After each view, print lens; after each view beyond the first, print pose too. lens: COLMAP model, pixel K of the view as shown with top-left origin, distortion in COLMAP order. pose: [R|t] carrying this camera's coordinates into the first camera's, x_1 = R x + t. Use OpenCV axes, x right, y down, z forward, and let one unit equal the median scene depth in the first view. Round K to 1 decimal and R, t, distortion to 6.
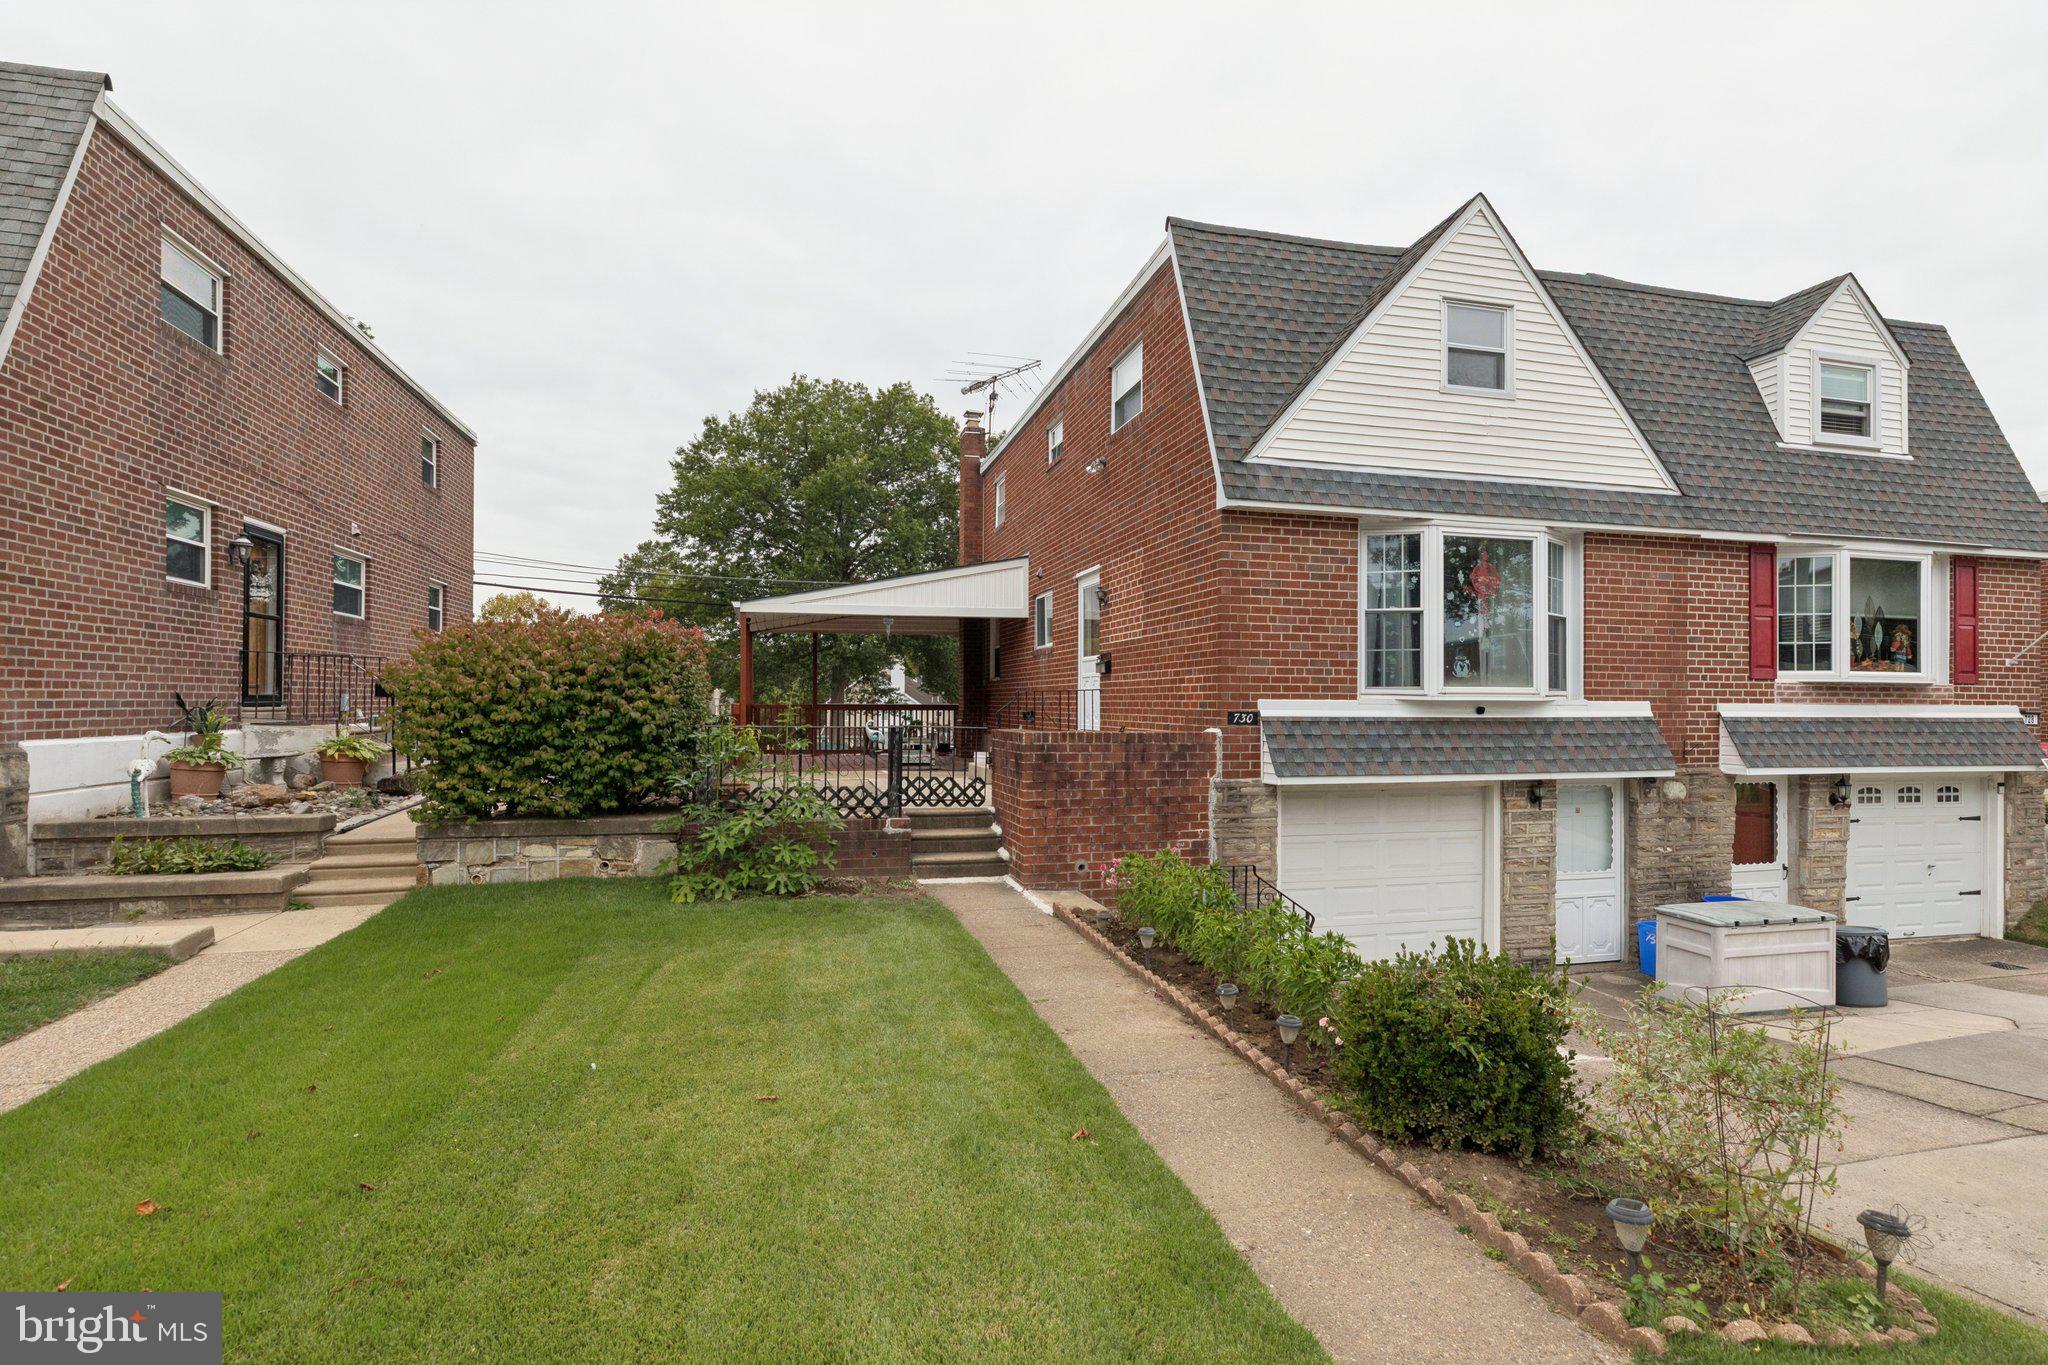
lens RADIAL K [[1003.5, 0, 1031.3], [0, 1003.5, 663.9], [0, 0, 1]] dist [-0.007119, 0.000063]
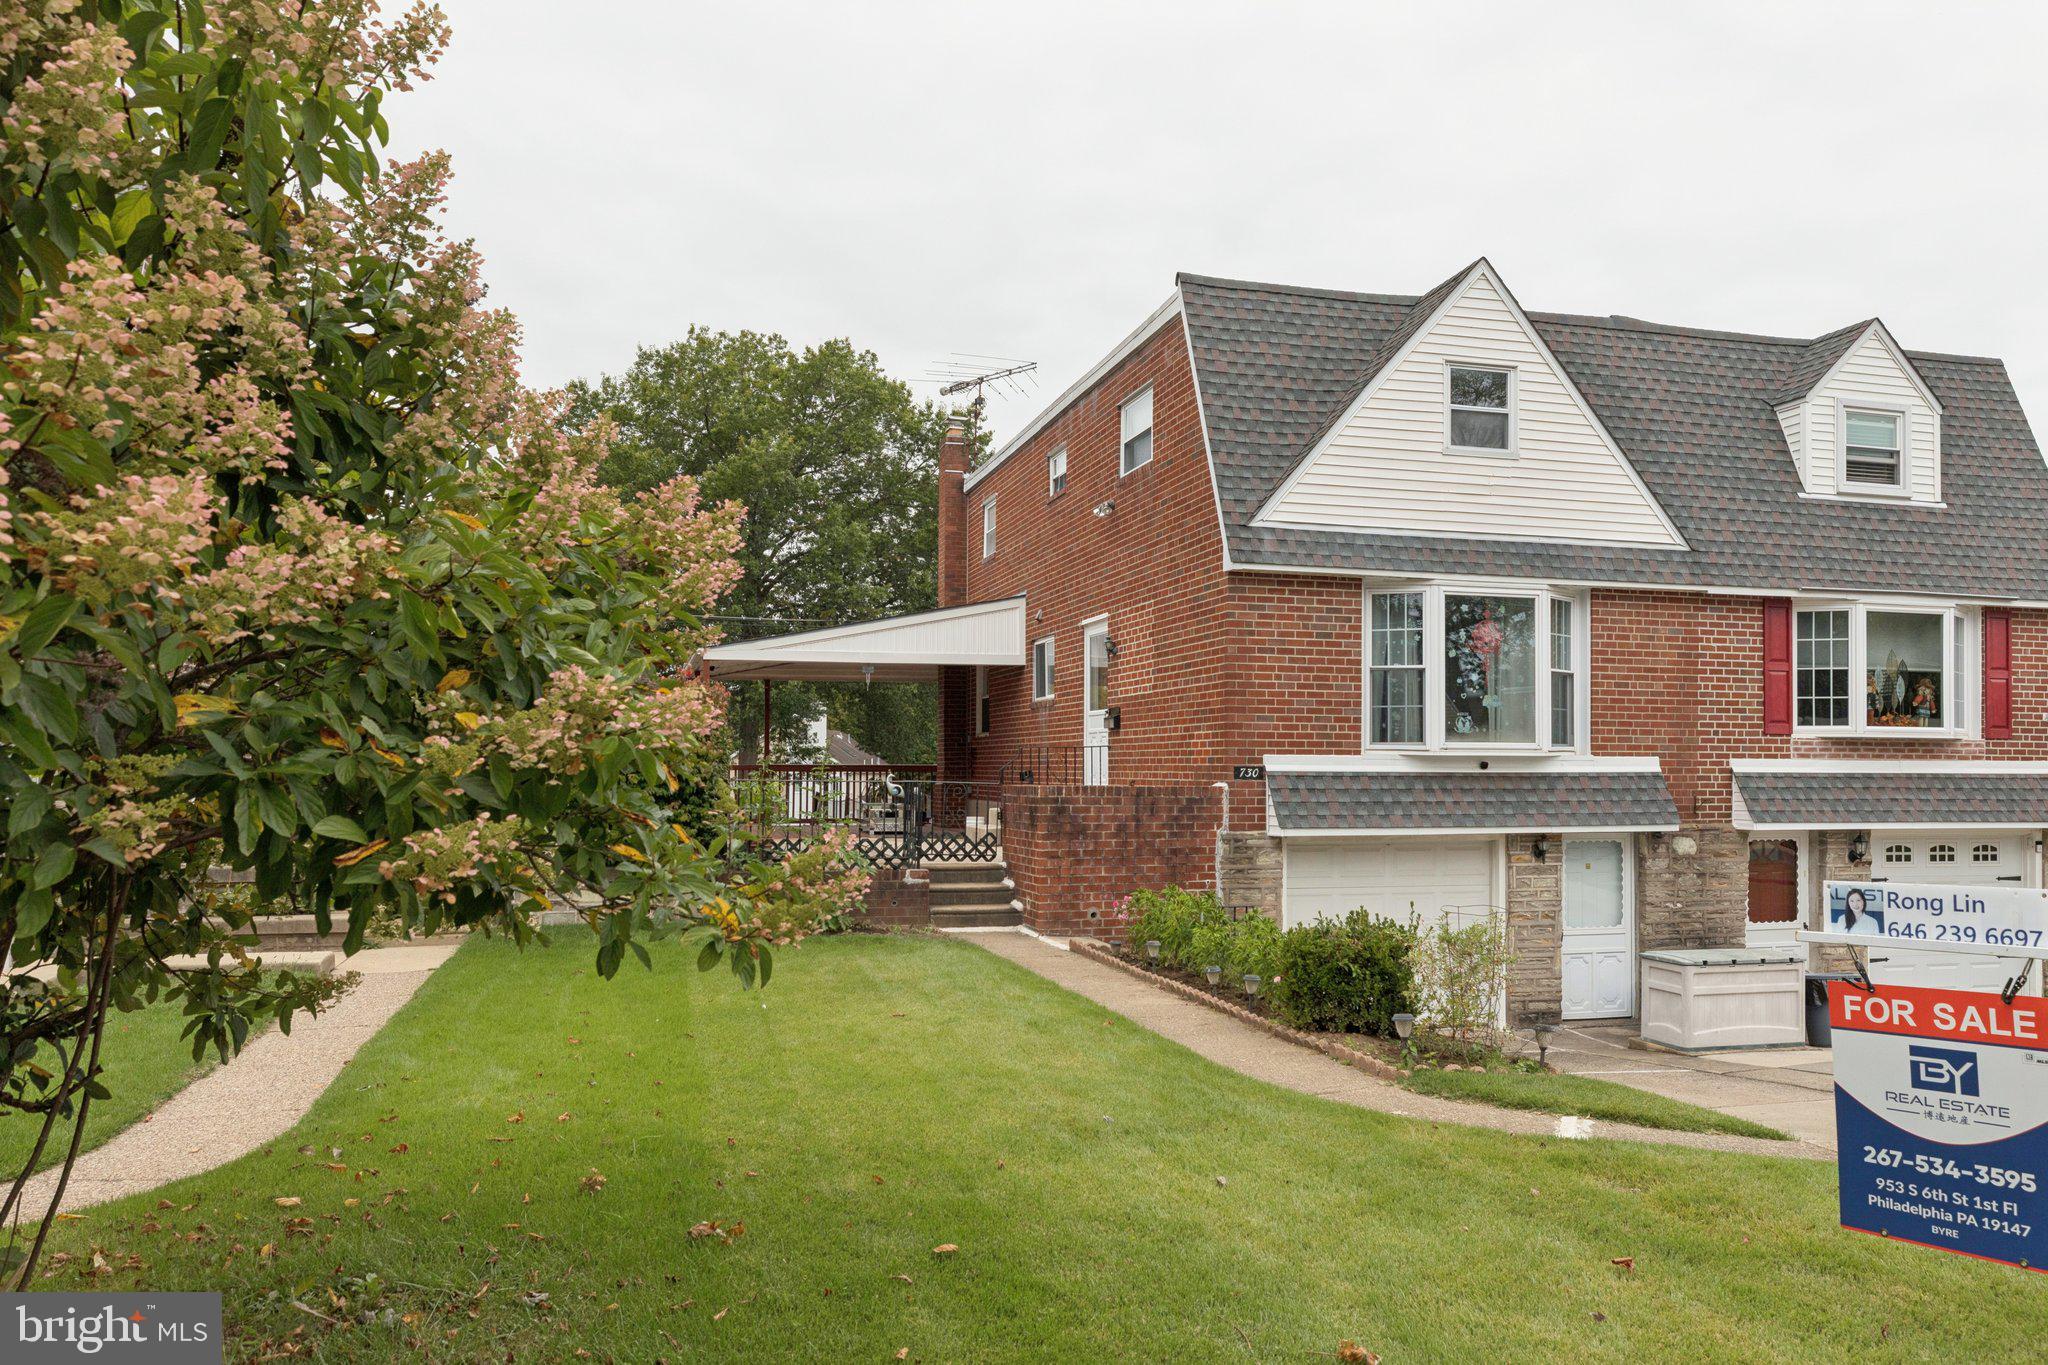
lens RADIAL K [[1504.2, 0, 1034.7], [0, 1504.2, 696.1], [0, 0, 1]] dist [-0.003127, 0.002043]
pose [[0.999632, -0.000169, 0.027136, -0.046812], [0.000433, 0.999952, -0.009737, -0.008959], [-0.027133, 0.009745, 0.999584, -0.492034]]
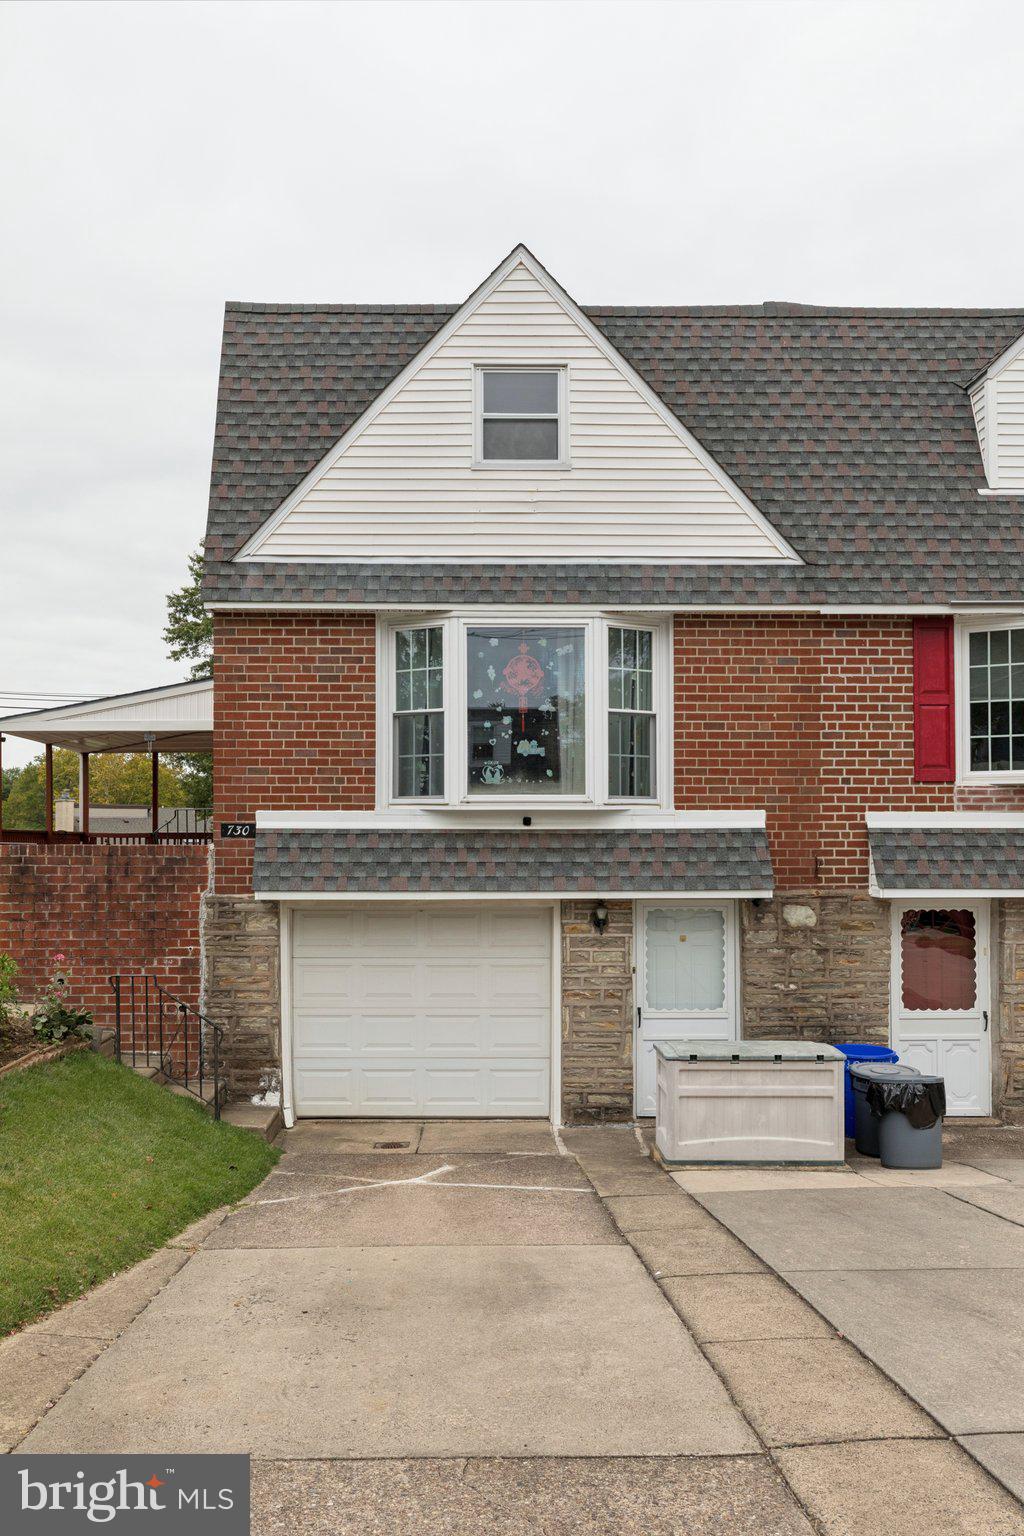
lens RADIAL K [[1357.8, 0, 512.9], [0, 1357.8, 770.0], [0, 0, 1]] dist [-0.009078, 0.003812]
pose [[0.969858, -0.019089, -0.242921, 0.699759], [0.014557, 0.999685, -0.020438, 0.024362], [0.243235, 0.016285, 0.969831, -0.165514]]
